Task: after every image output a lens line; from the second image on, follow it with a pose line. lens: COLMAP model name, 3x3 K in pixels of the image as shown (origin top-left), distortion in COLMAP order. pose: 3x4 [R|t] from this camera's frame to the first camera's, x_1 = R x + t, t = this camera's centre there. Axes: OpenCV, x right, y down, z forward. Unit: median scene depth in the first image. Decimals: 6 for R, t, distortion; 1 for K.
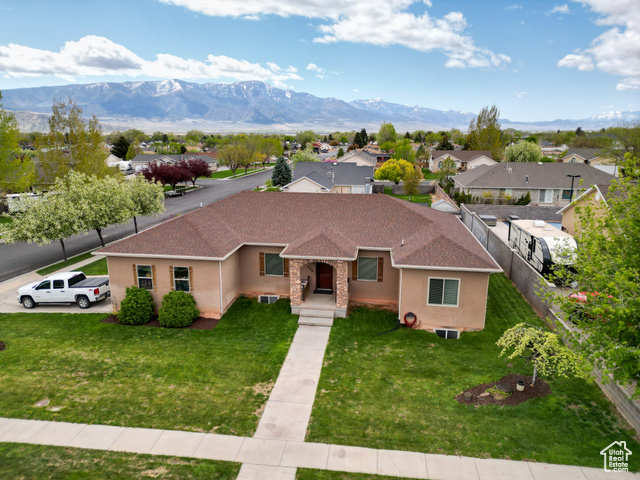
lens RADIAL K [[447.2, 0, 317.6], [0, 447.2, 238.9], [0, 0, 1]] dist [0.032984, -0.007248]
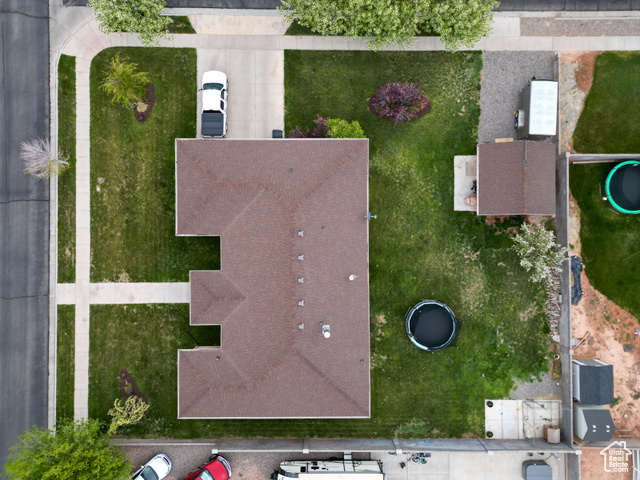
lens RADIAL K [[447.2, 0, 317.6], [0, 447.2, 238.9], [0, 0, 1]] dist [0.032984, -0.007248]
pose [[0.147511, 0.989027, -0.008134, -0.131104], [-0.225860, 0.041691, 0.973267, -1.651256], [0.962927, -0.141730, 0.229531, 1.229132]]
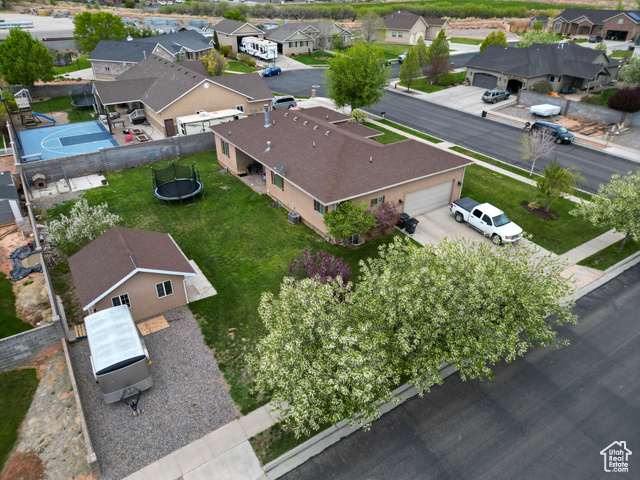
lens RADIAL K [[447.2, 0, 317.6], [0, 447.2, 238.9], [0, 0, 1]] dist [0.032984, -0.007248]
pose [[-0.660379, -0.378398, 0.648625, -1.416361], [0.174203, 0.763000, 0.622482, -0.924902], [-0.730447, 0.524066, -0.437951, 2.522357]]
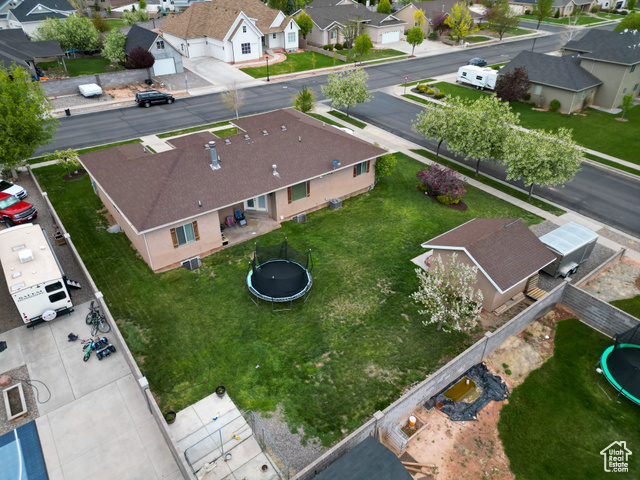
lens RADIAL K [[447.2, 0, 317.6], [0, 447.2, 238.9], [0, 0, 1]] dist [0.032984, -0.007248]
pose [[-0.702071, 0.389849, -0.595915, 0.927821], [-0.171714, 0.719459, 0.672974, -1.029777], [0.691094, 0.574802, -0.438169, 2.613423]]
